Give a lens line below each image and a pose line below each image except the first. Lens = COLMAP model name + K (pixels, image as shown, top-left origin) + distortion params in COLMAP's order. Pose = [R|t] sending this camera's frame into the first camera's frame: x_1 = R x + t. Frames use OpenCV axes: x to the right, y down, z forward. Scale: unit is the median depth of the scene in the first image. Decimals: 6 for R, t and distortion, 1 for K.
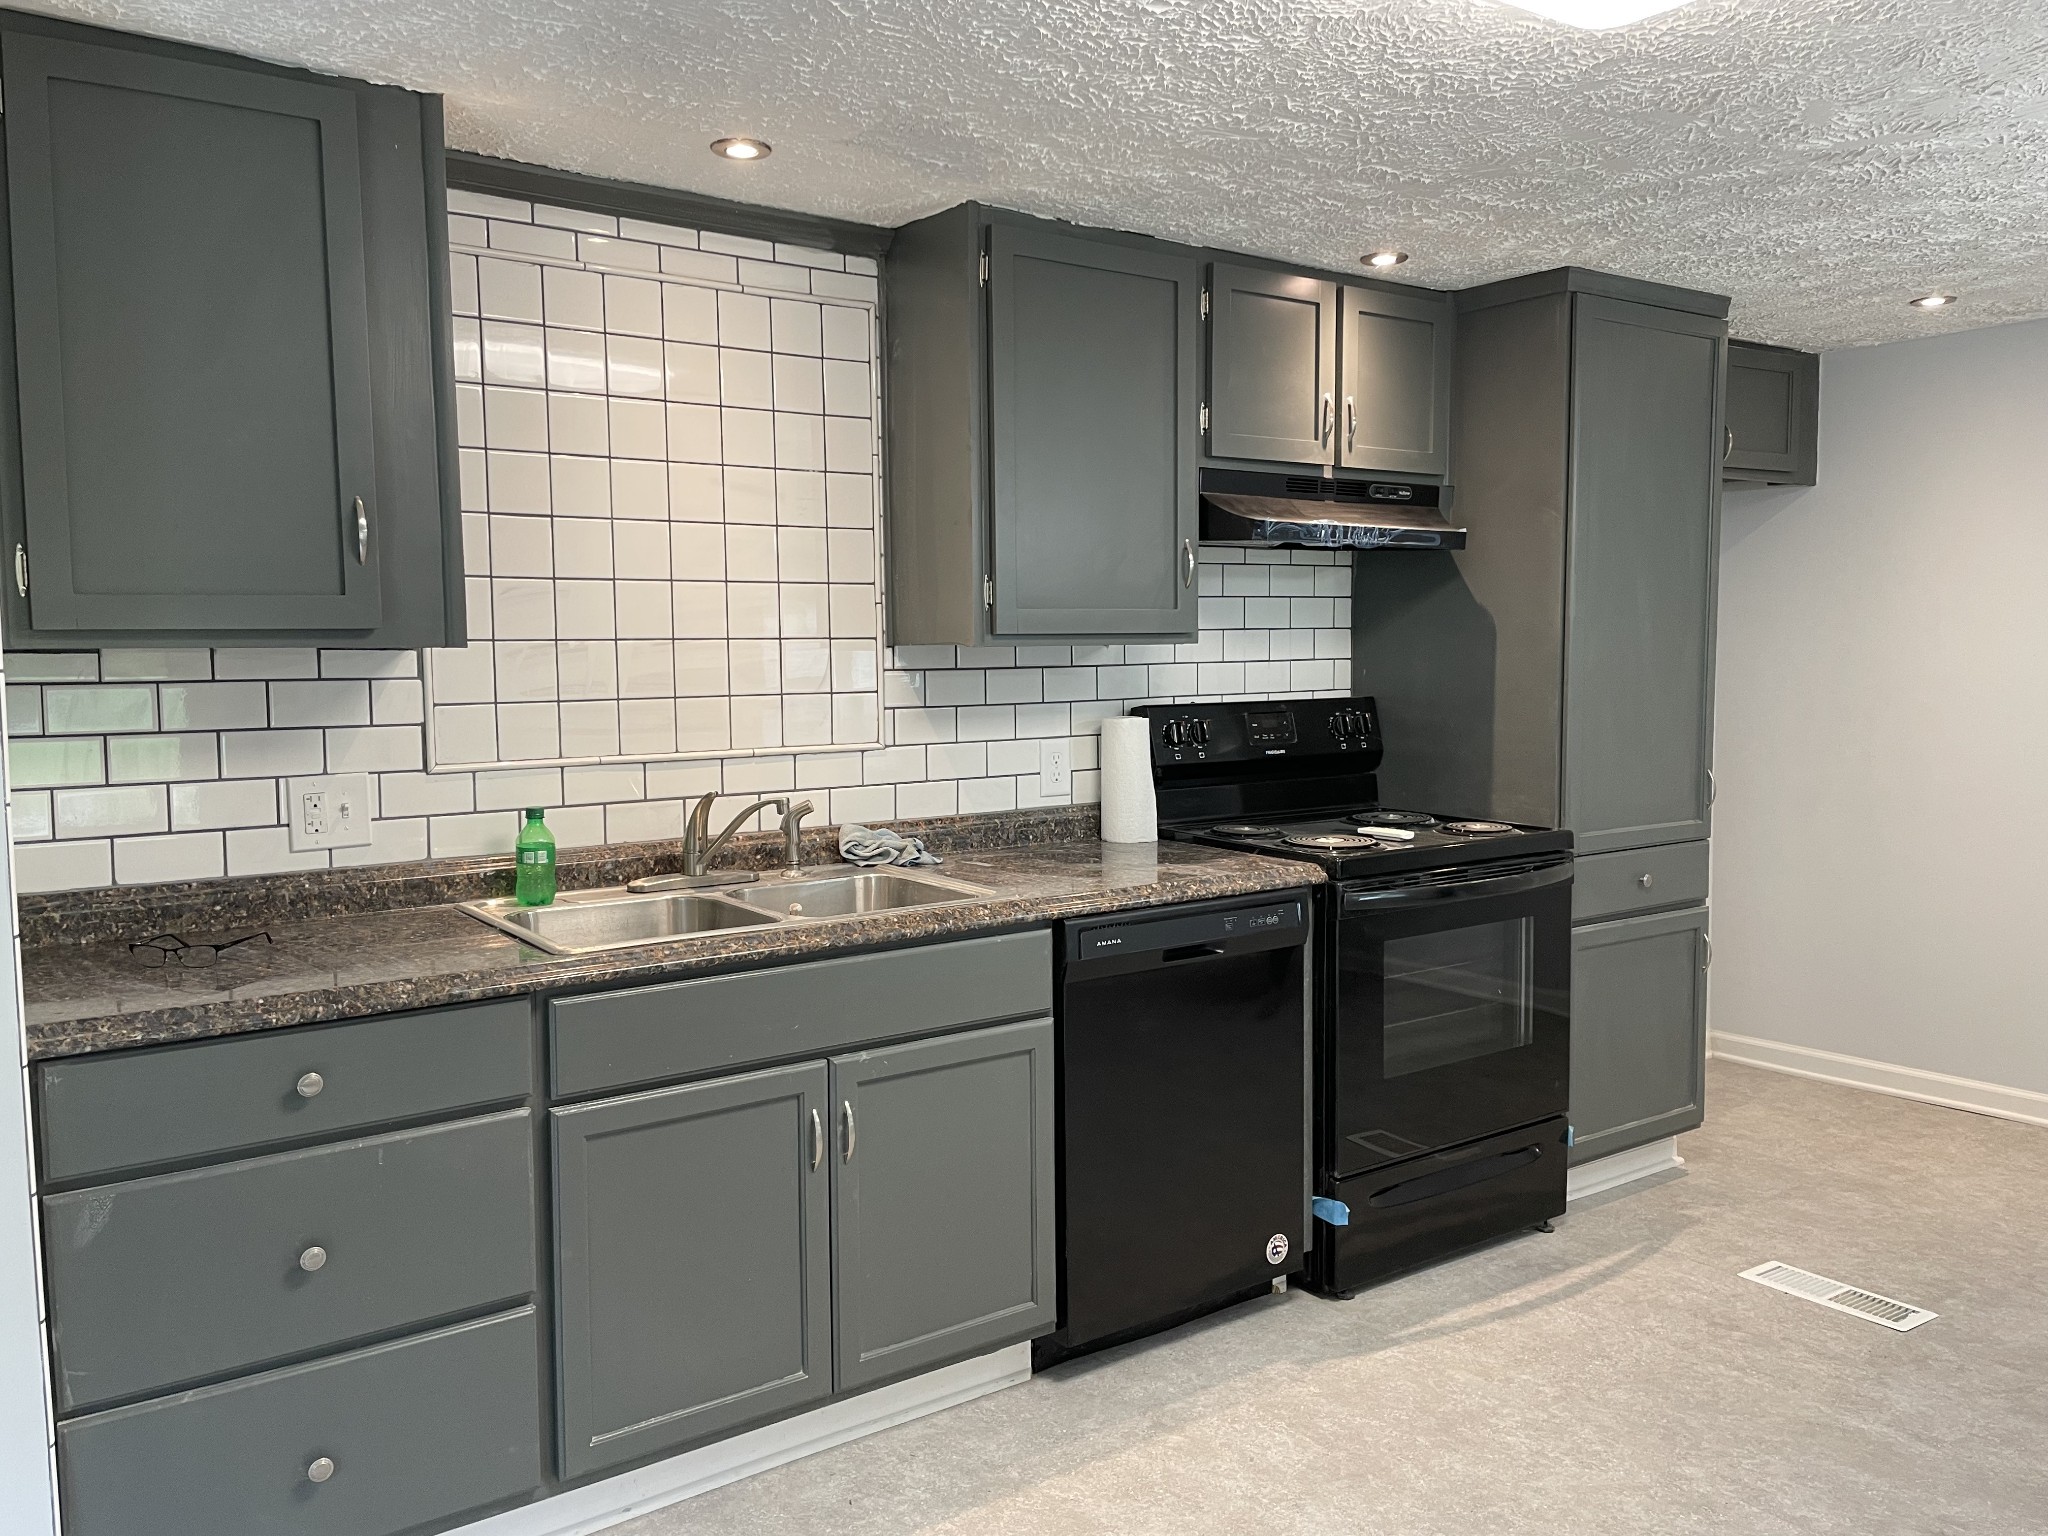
lens RADIAL K [[1535.8, 0, 1003.8], [0, 1535.8, 769.7], [0, 0, 1]] dist [0.081143, -0.099701]
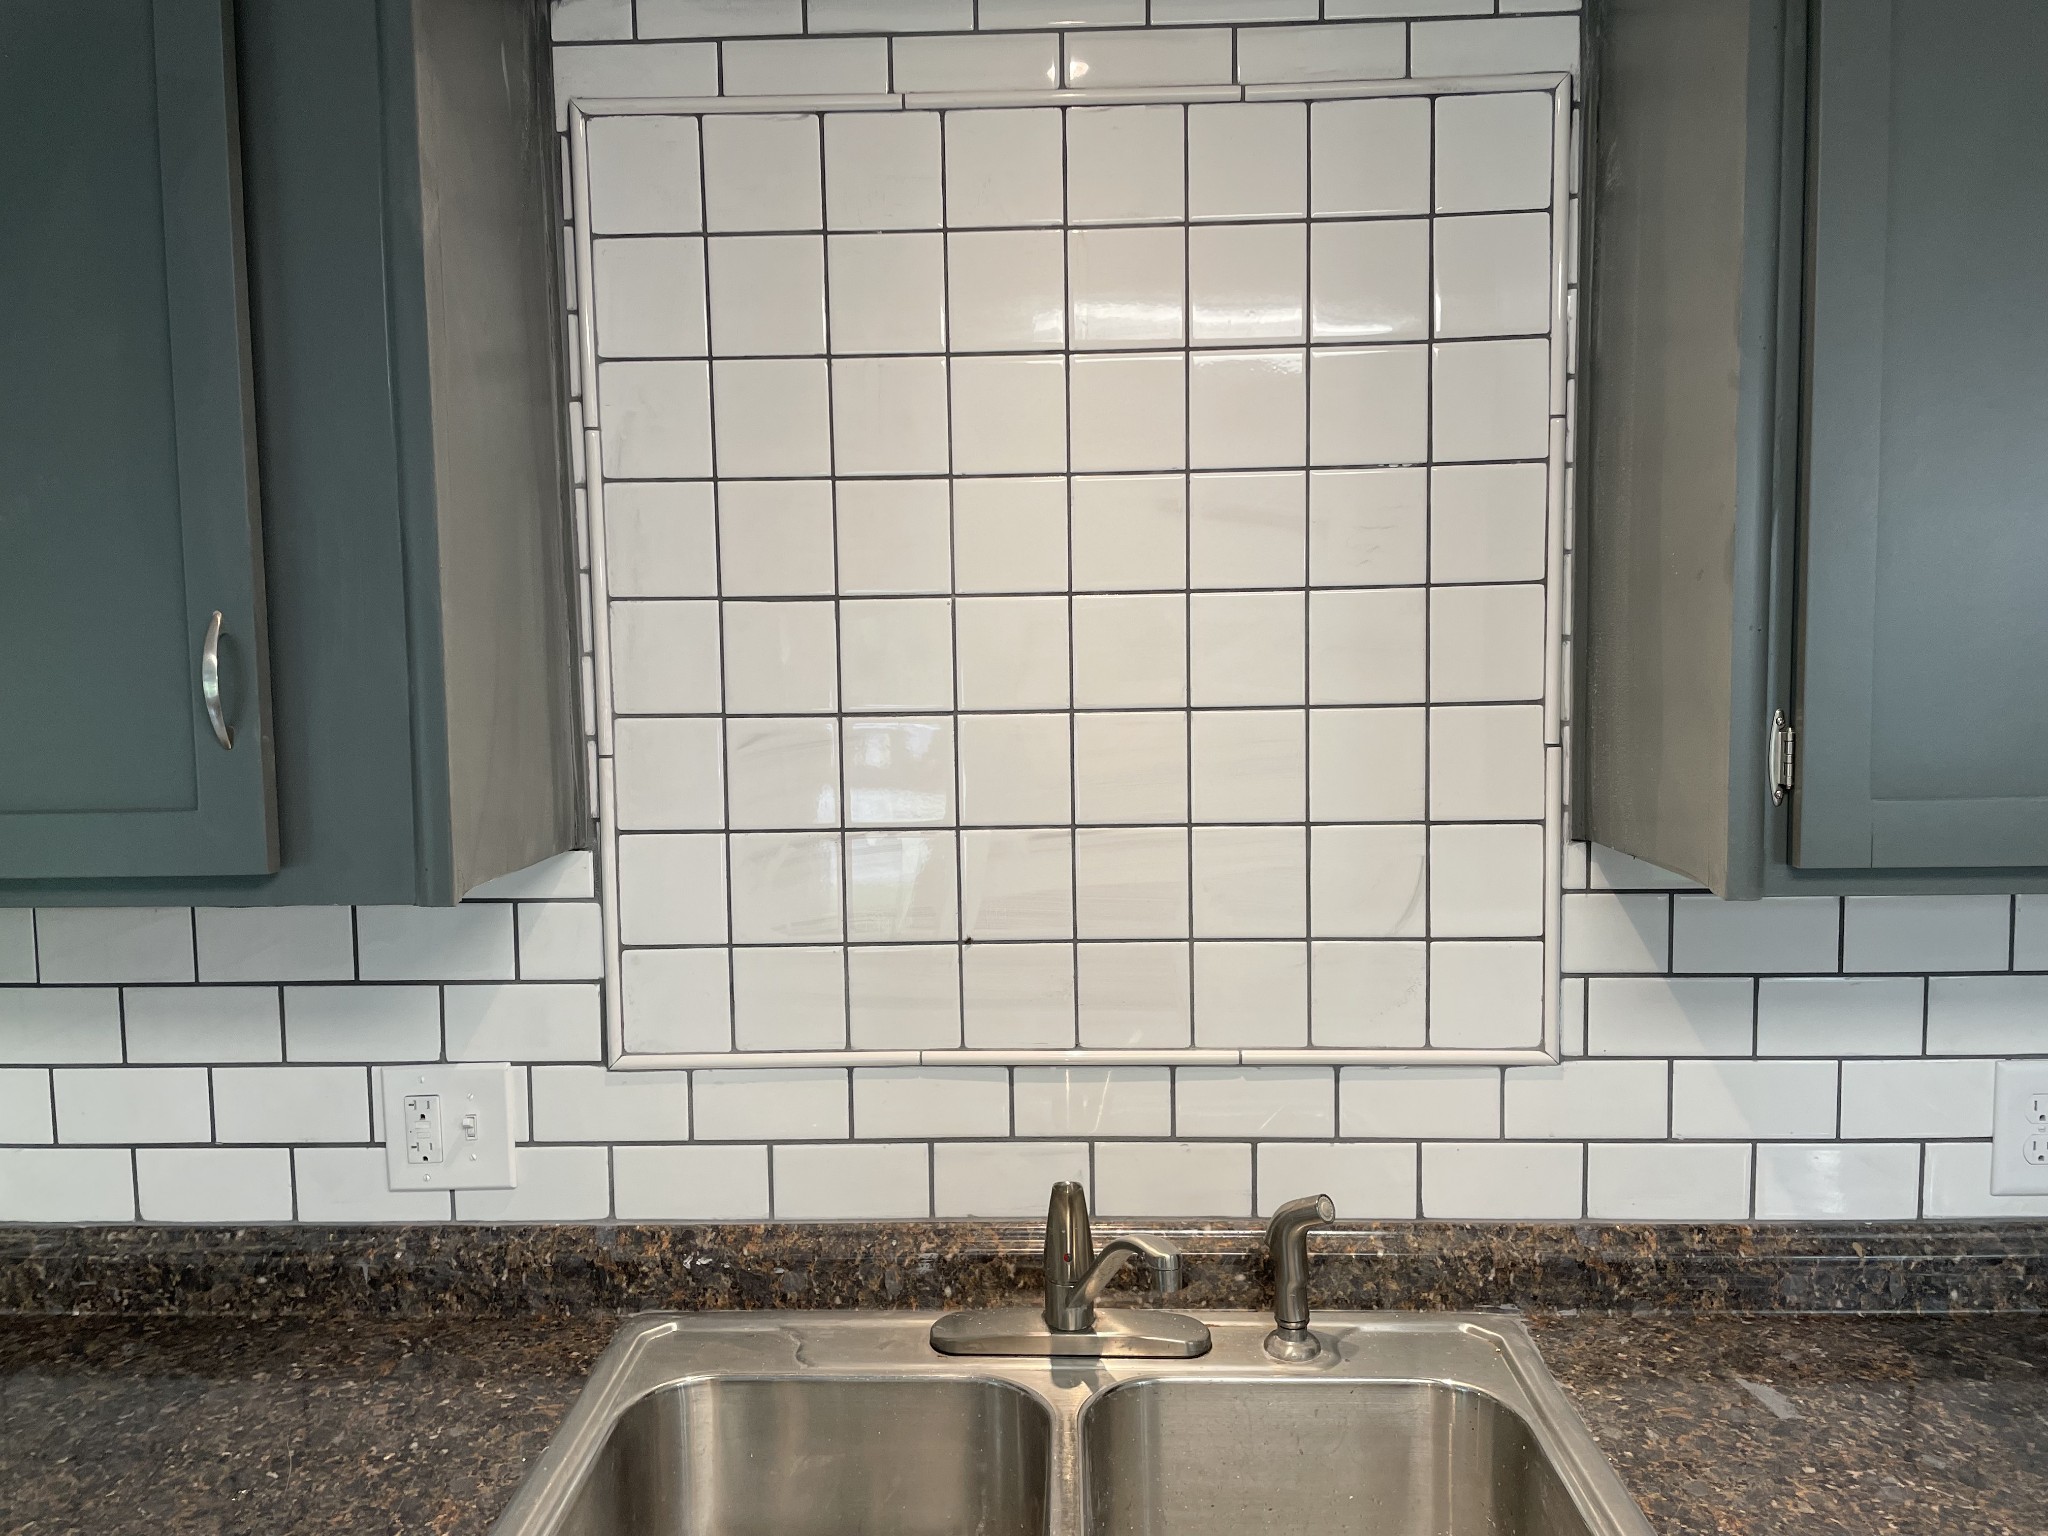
lens RADIAL K [[1535.8, 0, 1003.8], [0, 1535.8, 769.7], [0, 0, 1]] dist [0.081143, -0.099701]
pose [[0.806936, 0.043140, -0.589061, 0.066177], [-0.039875, 0.999033, 0.018542, -0.120461], [0.589291, 0.008527, 0.807876, 0.629483]]
